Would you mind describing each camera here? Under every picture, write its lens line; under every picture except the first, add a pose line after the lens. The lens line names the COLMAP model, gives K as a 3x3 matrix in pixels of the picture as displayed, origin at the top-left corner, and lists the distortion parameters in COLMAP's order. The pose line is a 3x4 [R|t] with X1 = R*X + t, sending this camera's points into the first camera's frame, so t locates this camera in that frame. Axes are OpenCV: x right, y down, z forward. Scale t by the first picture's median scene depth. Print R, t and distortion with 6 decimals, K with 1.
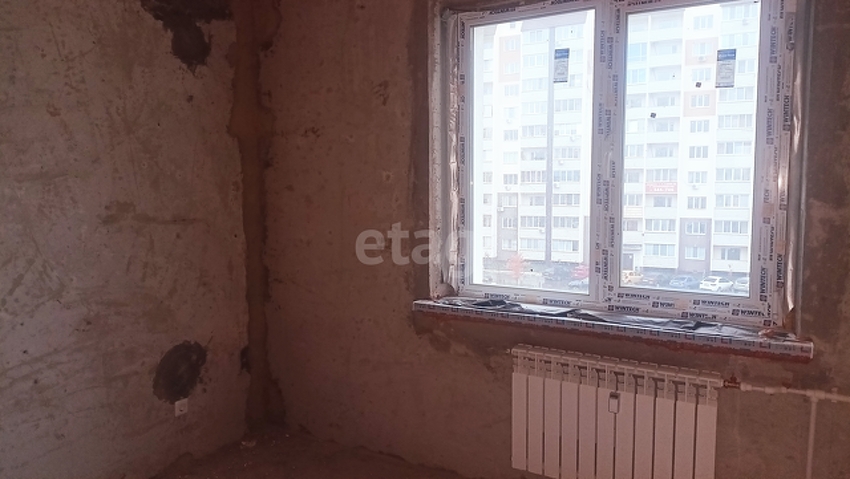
lens RADIAL K [[597.9, 0, 425.0], [0, 597.9, 239.5], [0, 0, 1]] dist [0.005527, -0.045149]
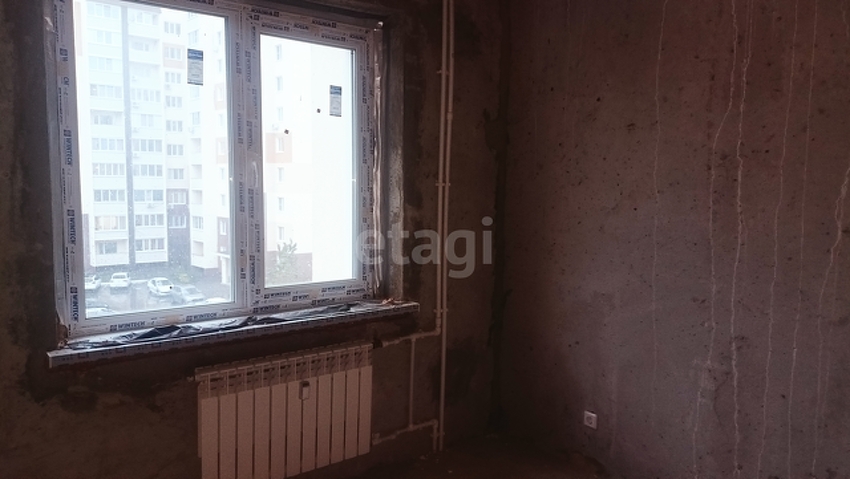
lens RADIAL K [[597.9, 0, 425.0], [0, 597.9, 239.5], [0, 0, 1]] dist [0.005527, -0.045149]
pose [[0.357115, -0.076816, 0.930897, -0.563903], [0.069590, 0.996031, 0.055494, -0.048004], [-0.931465, 0.044963, 0.361043, 0.345887]]
